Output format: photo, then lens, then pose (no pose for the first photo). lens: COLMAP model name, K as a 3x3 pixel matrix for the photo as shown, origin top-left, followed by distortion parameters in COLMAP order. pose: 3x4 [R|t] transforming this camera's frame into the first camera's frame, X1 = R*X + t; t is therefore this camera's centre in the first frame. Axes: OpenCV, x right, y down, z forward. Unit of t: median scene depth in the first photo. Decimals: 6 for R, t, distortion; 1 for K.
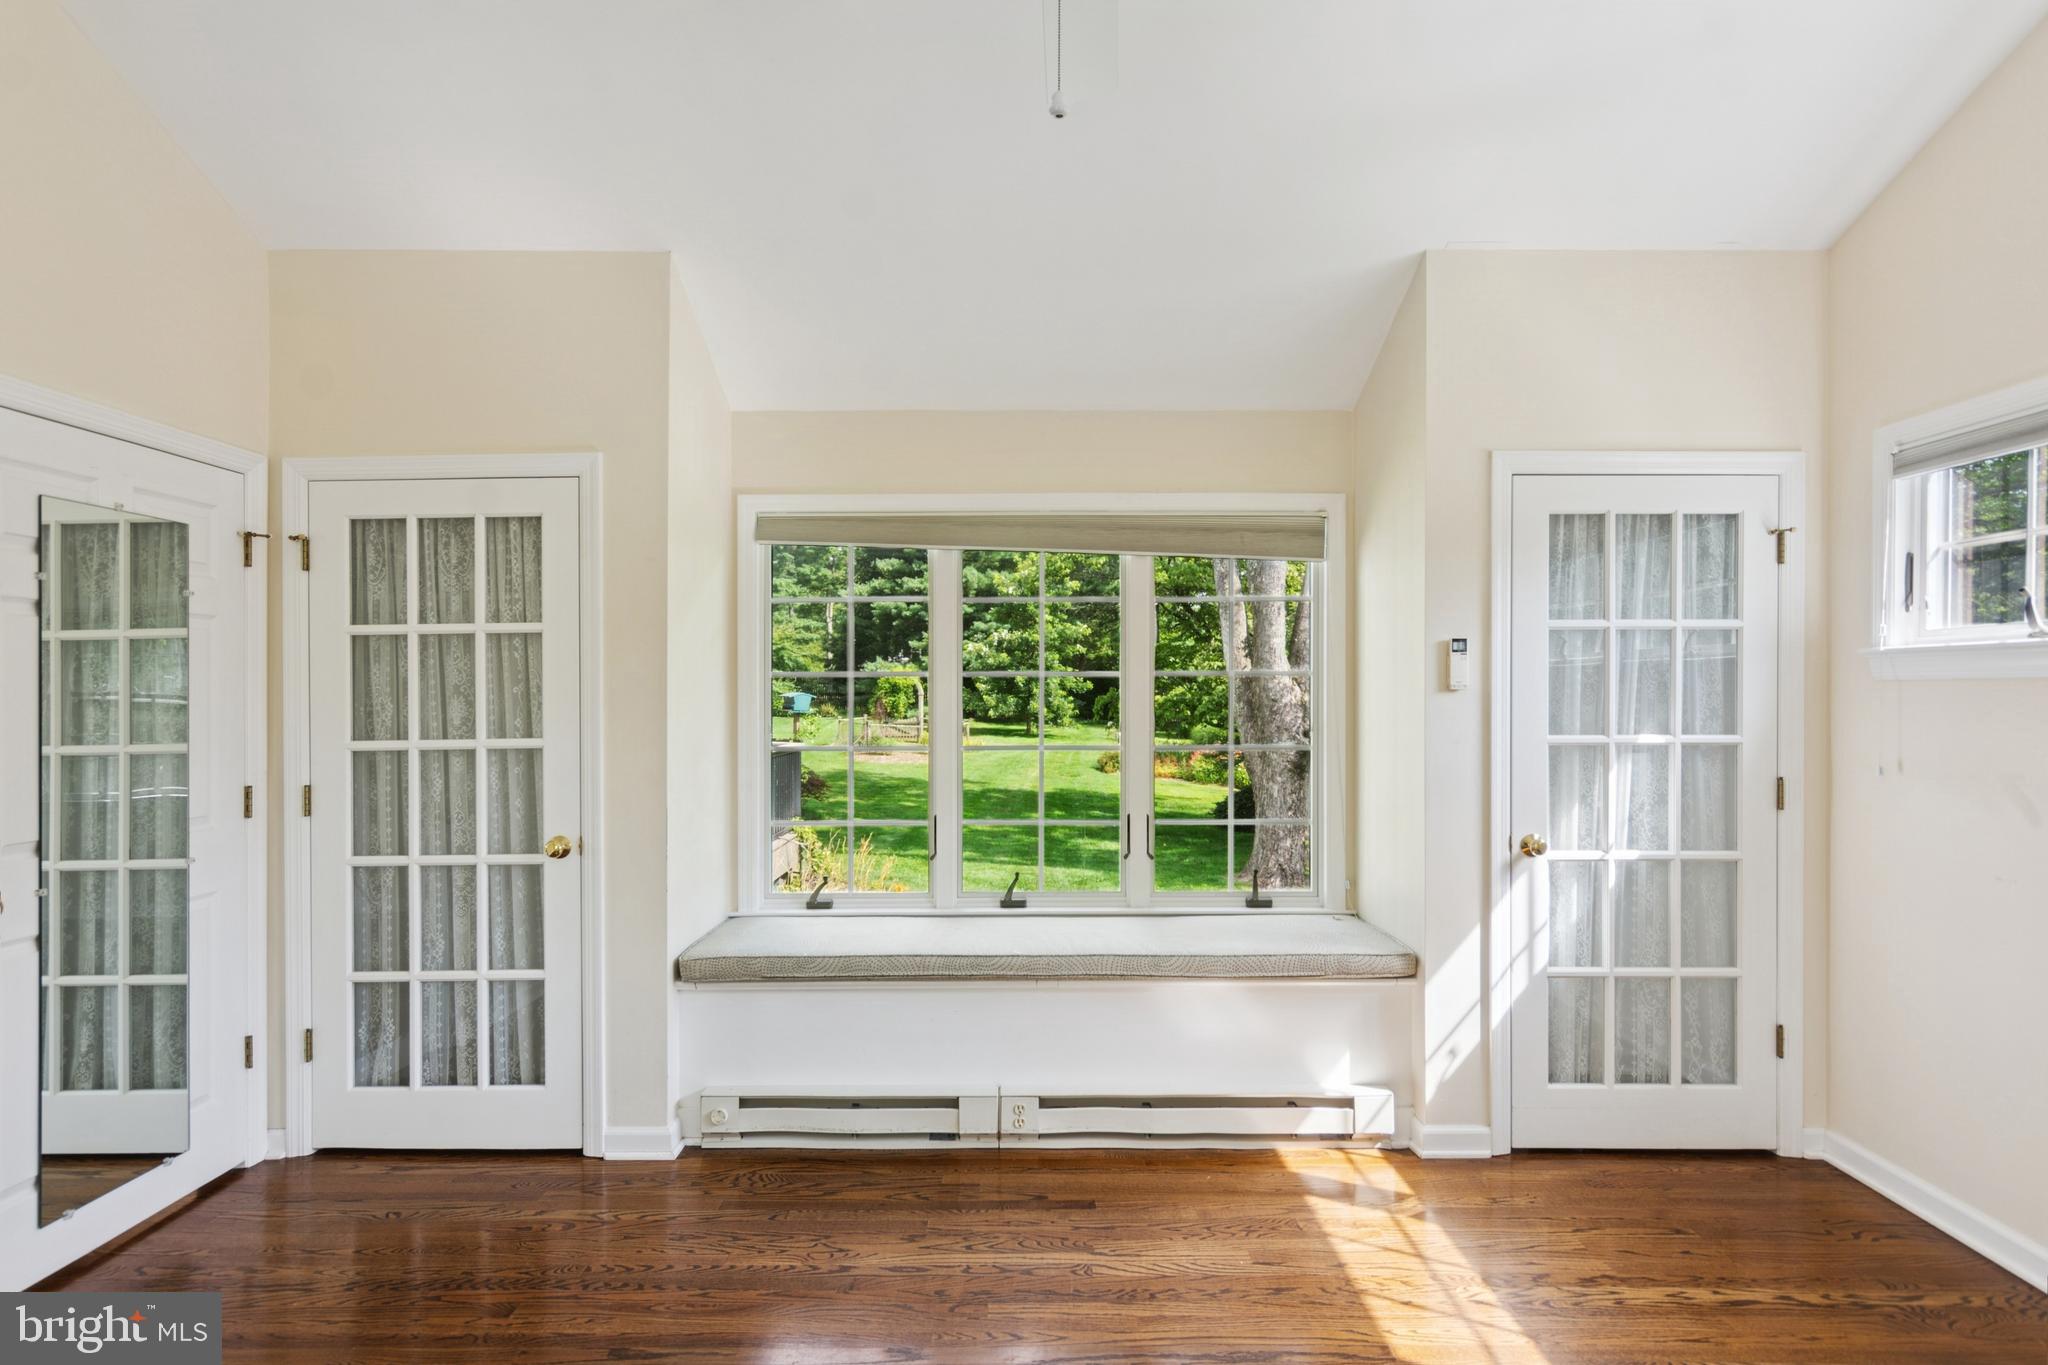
lens RADIAL K [[1097.9, 0, 1023.4], [0, 1097.9, 675.7], [0, 0, 1]] dist [0.005014, -0.002775]
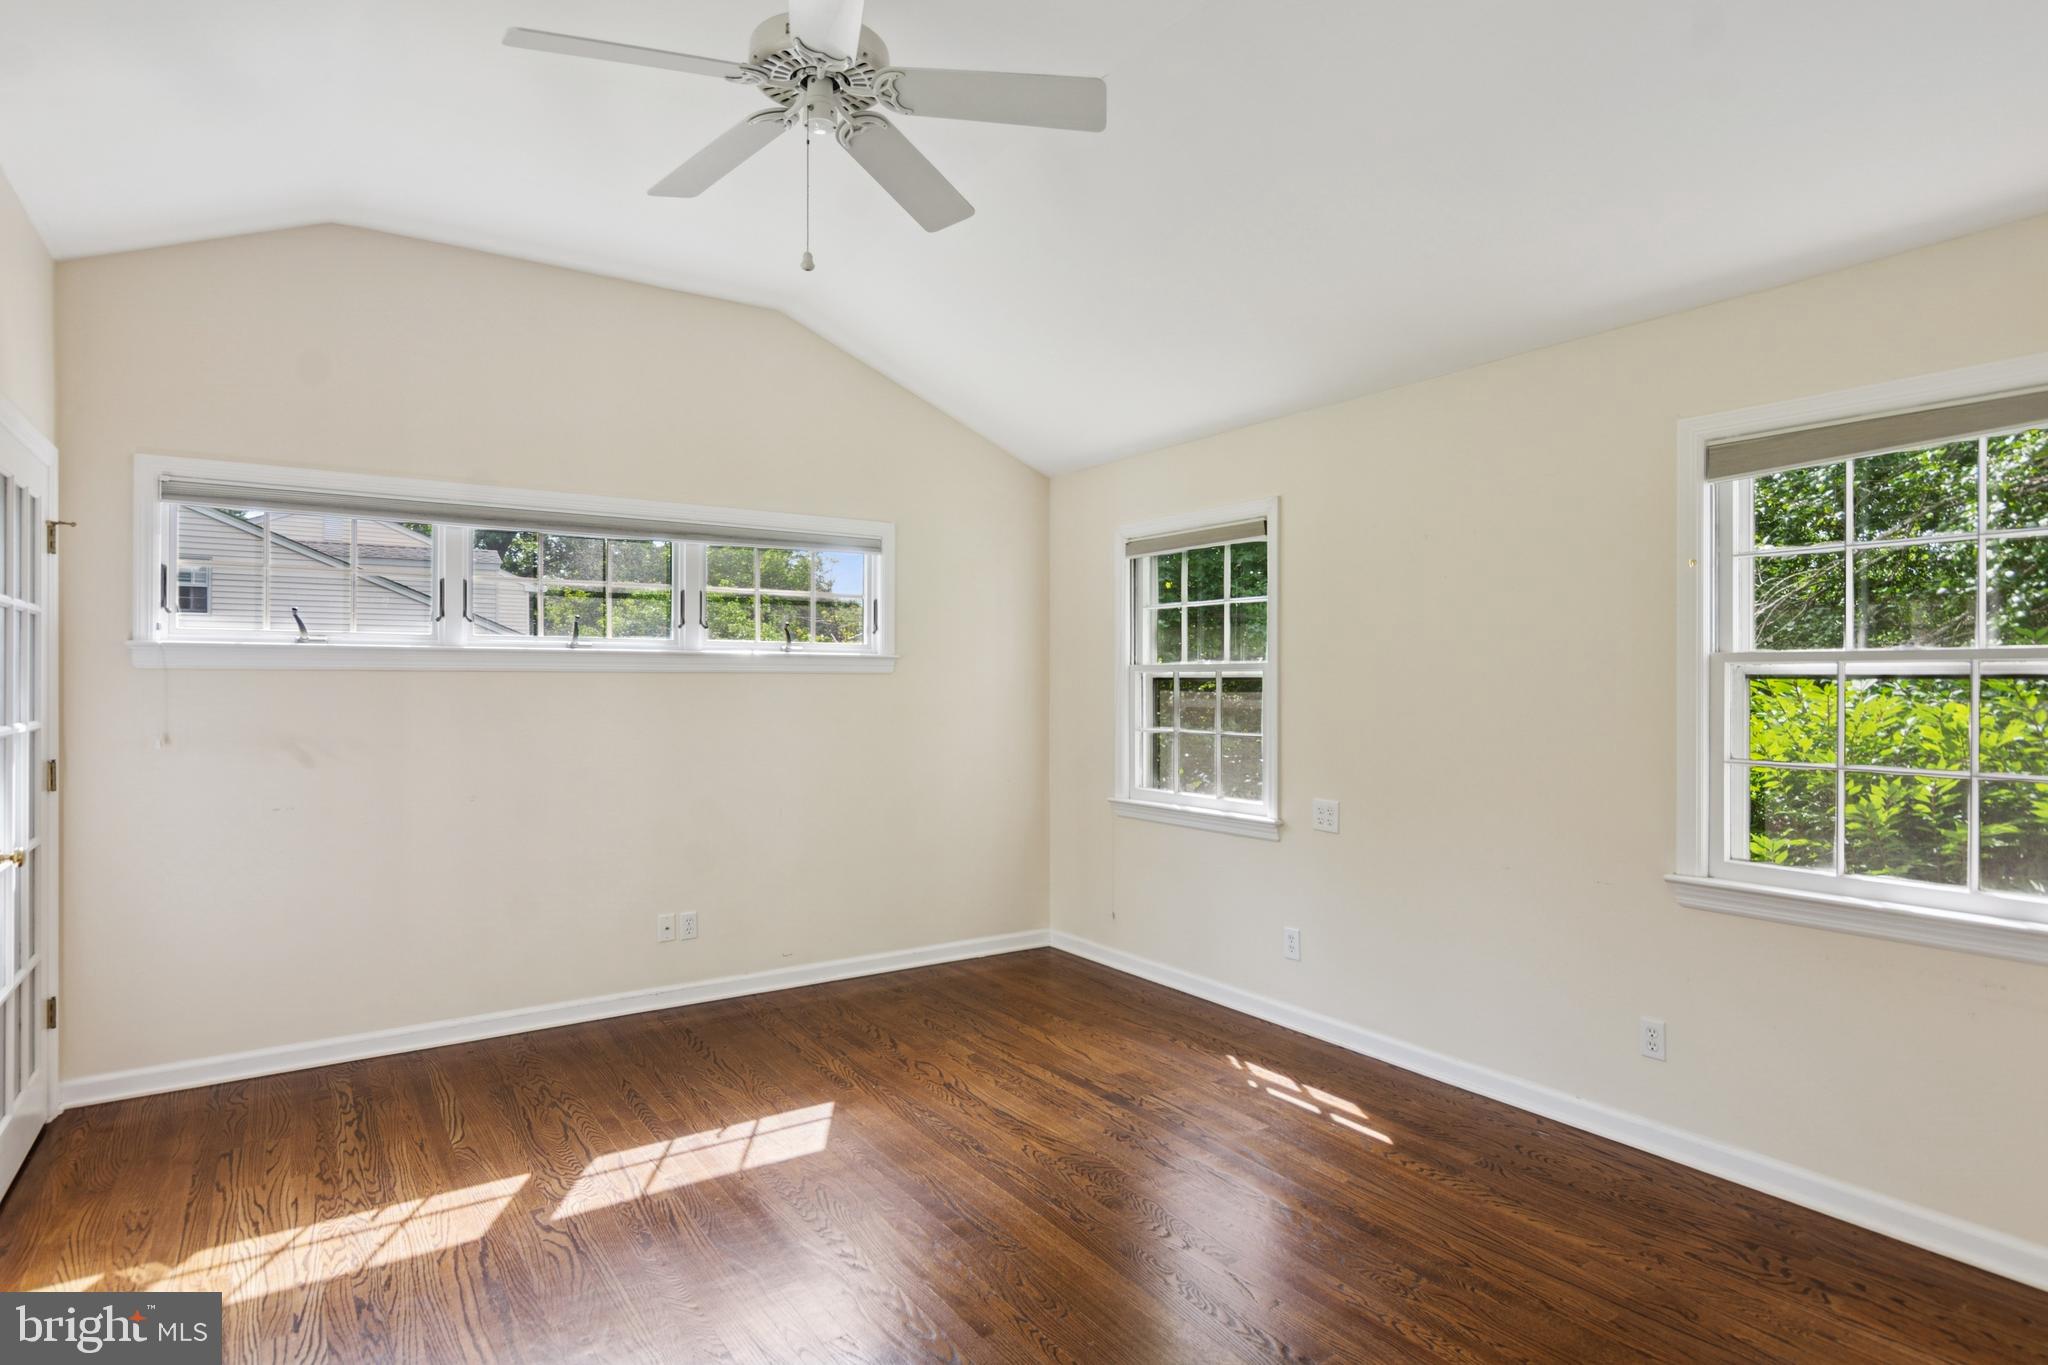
lens RADIAL K [[1097.9, 0, 1020.6], [0, 1097.9, 685.5], [0, 0, 1]] dist [0.005014, -0.002775]
pose [[-0.589223, -0.010262, 0.807906, -0.352098], [-0.019639, 0.999806, -0.001623, 0.003057], [-0.807732, -0.016822, -0.589310, 0.448179]]
